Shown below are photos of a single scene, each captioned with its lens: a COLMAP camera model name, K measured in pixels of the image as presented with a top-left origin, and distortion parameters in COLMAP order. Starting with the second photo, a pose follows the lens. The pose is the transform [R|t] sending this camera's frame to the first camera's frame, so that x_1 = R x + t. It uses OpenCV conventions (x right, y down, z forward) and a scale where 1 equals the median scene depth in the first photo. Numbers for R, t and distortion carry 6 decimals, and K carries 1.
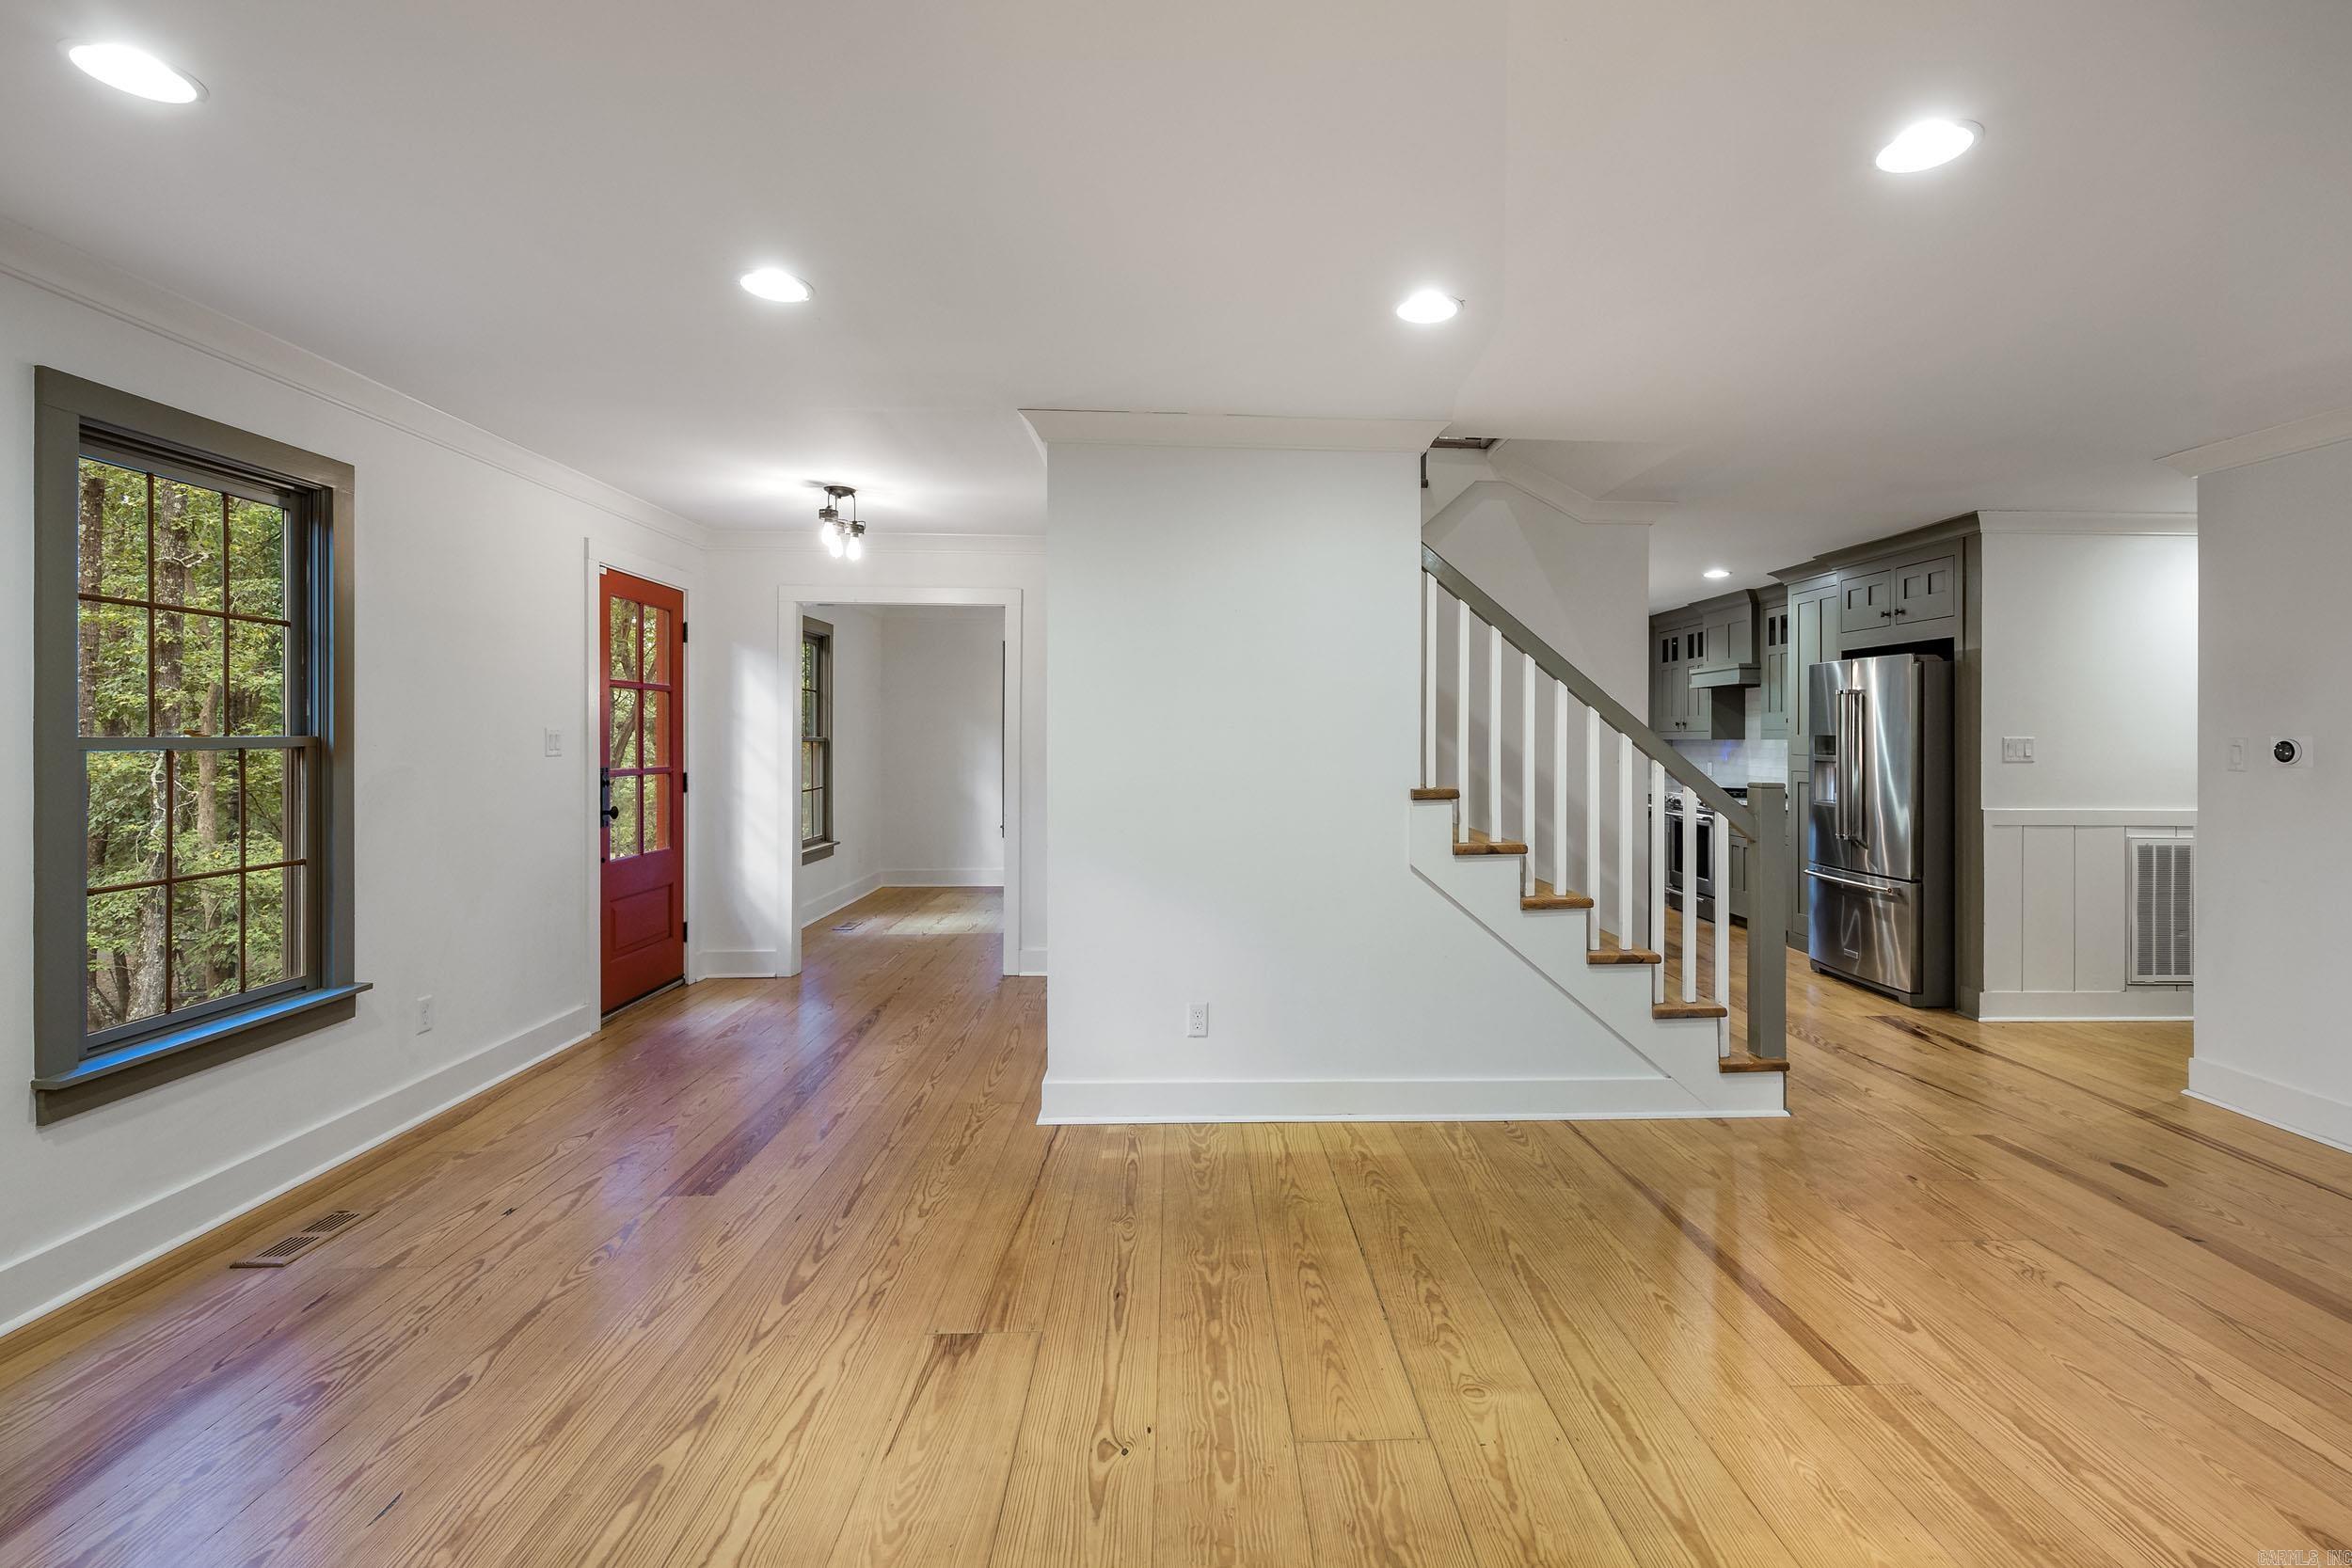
lens RADIAL K [[950.0, 0, 1247.2], [0, 950.0, 747.7], [0, 0, 1]] dist [-0.001727, 0.000231]
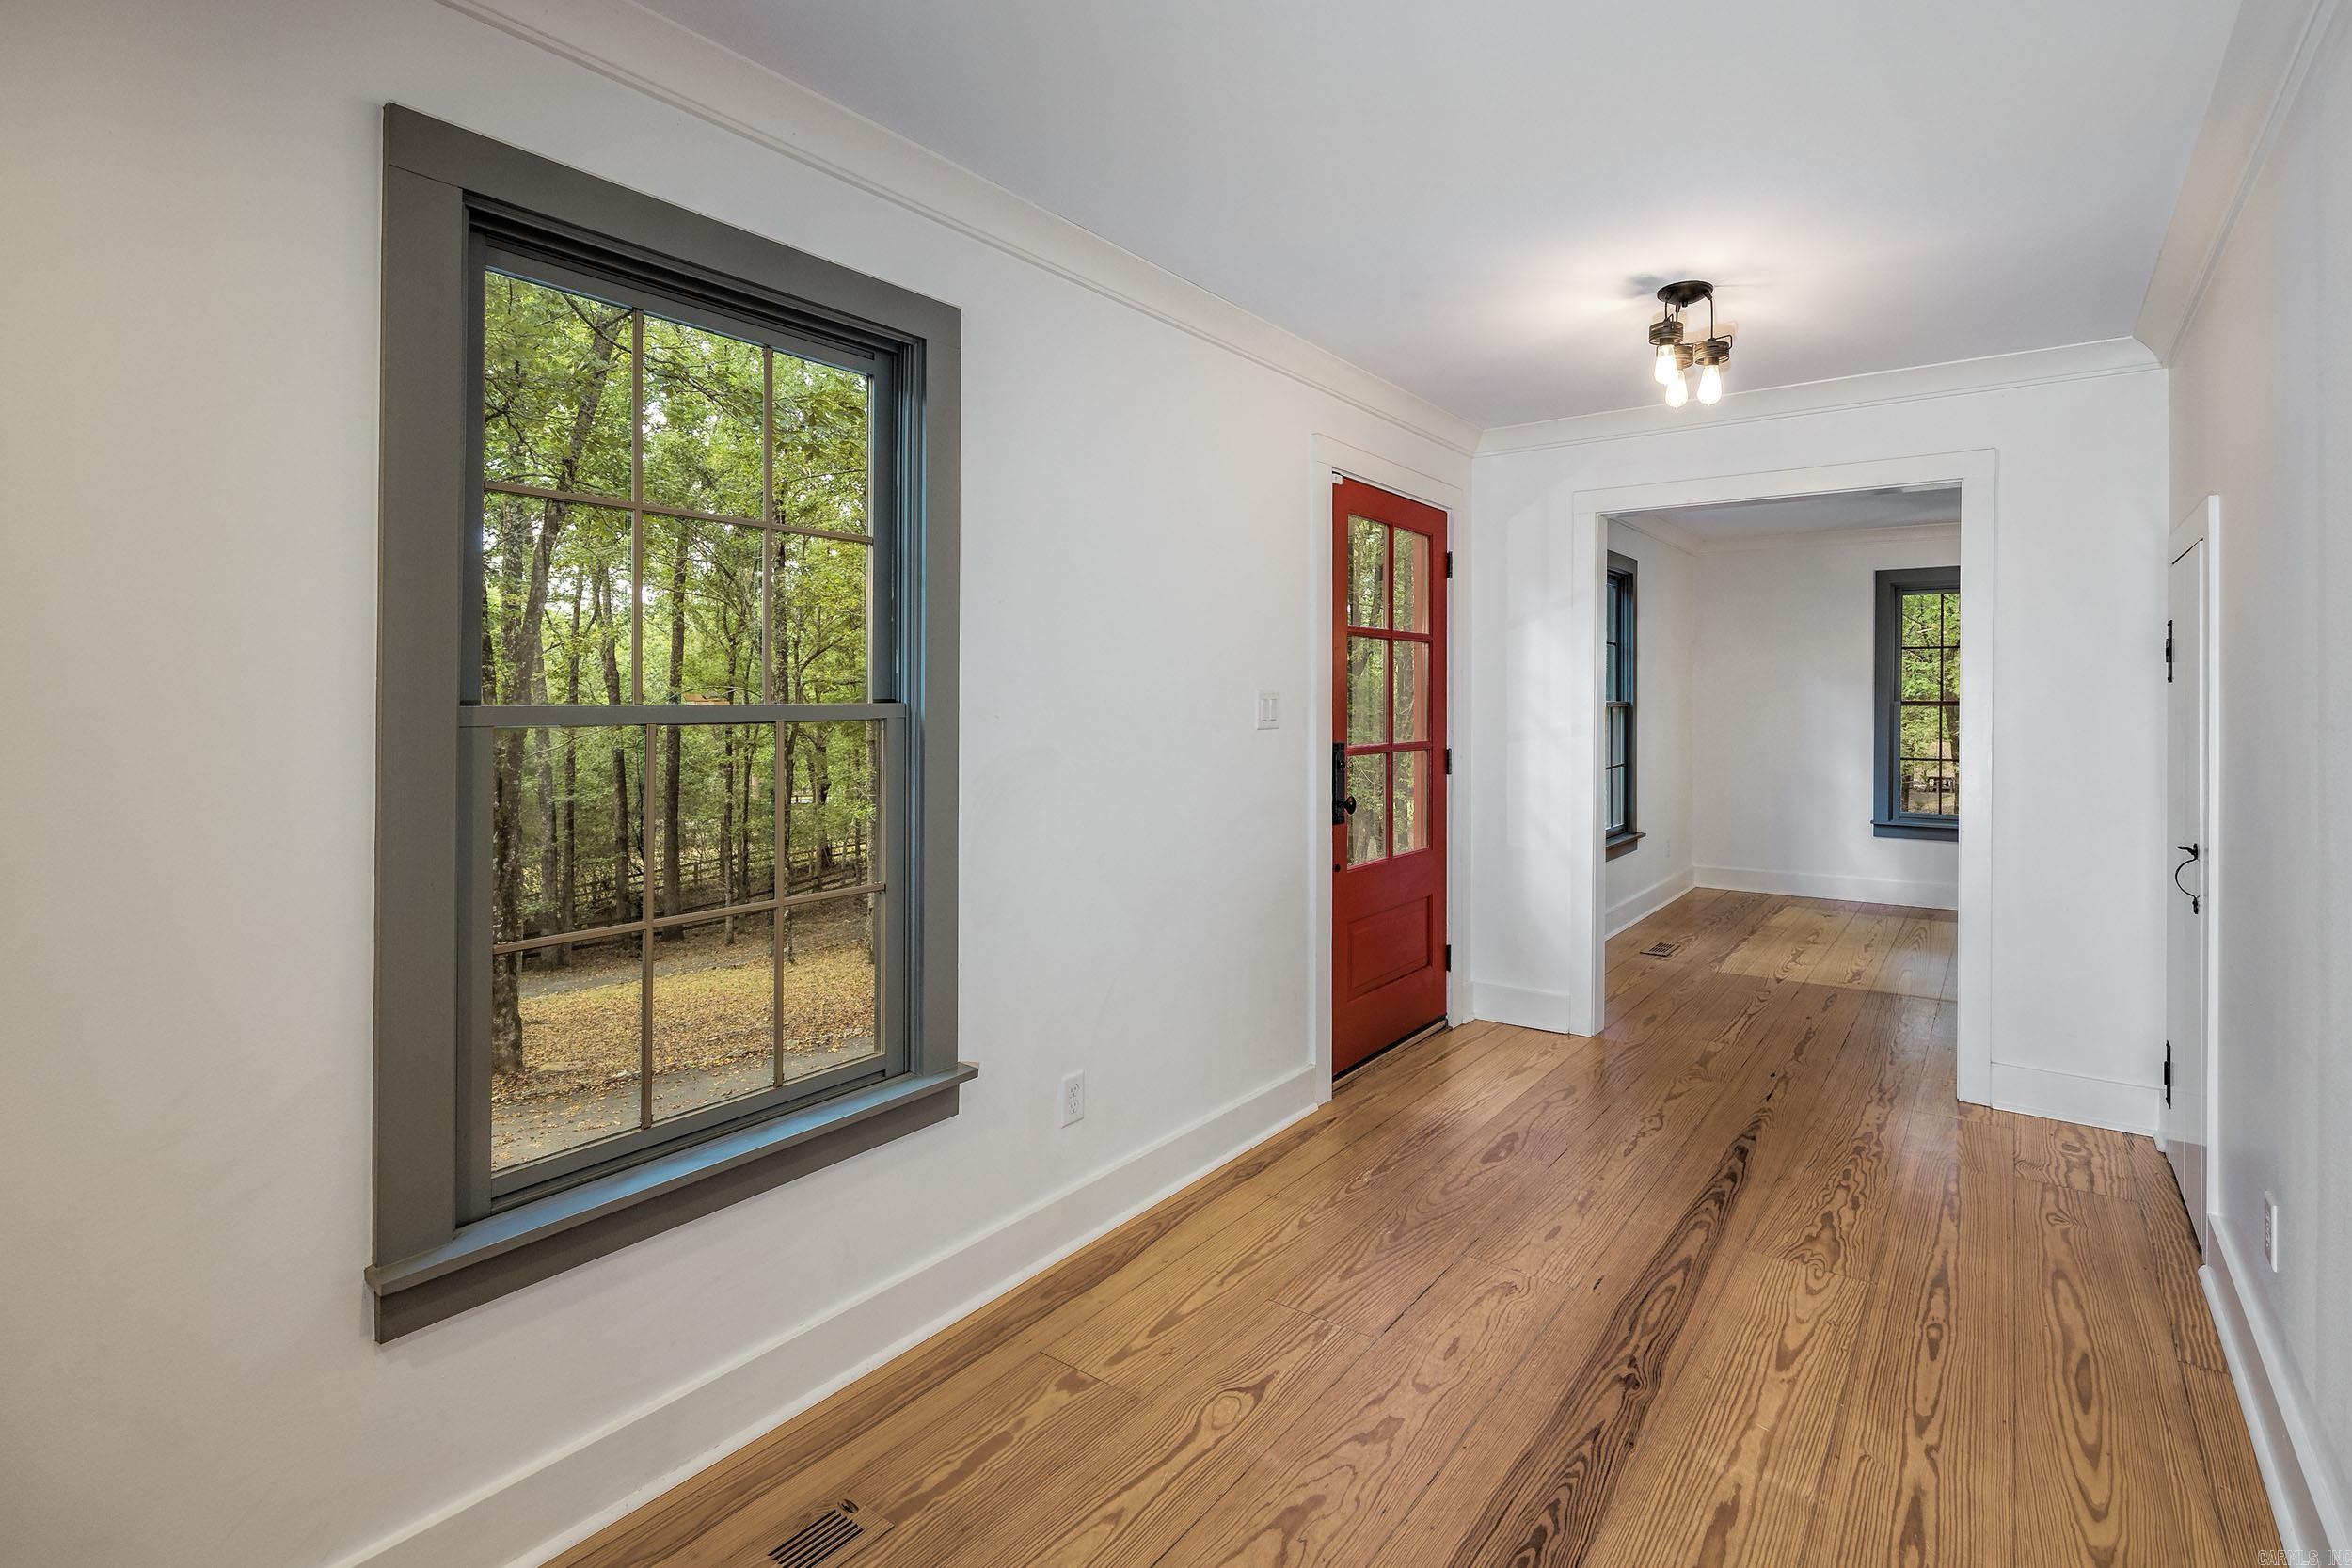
lens RADIAL K [[691.1, 0, 1172.8], [0, 691.1, 705.4], [0, 0, 1]] dist [0.000107, 0.000013]
pose [[0.574626, 0.000955, -0.818416, -0.389821], [-0.004811, 0.999986, -0.002211, -0.009283], [0.818402, 0.005208, 0.574622, 0.734474]]
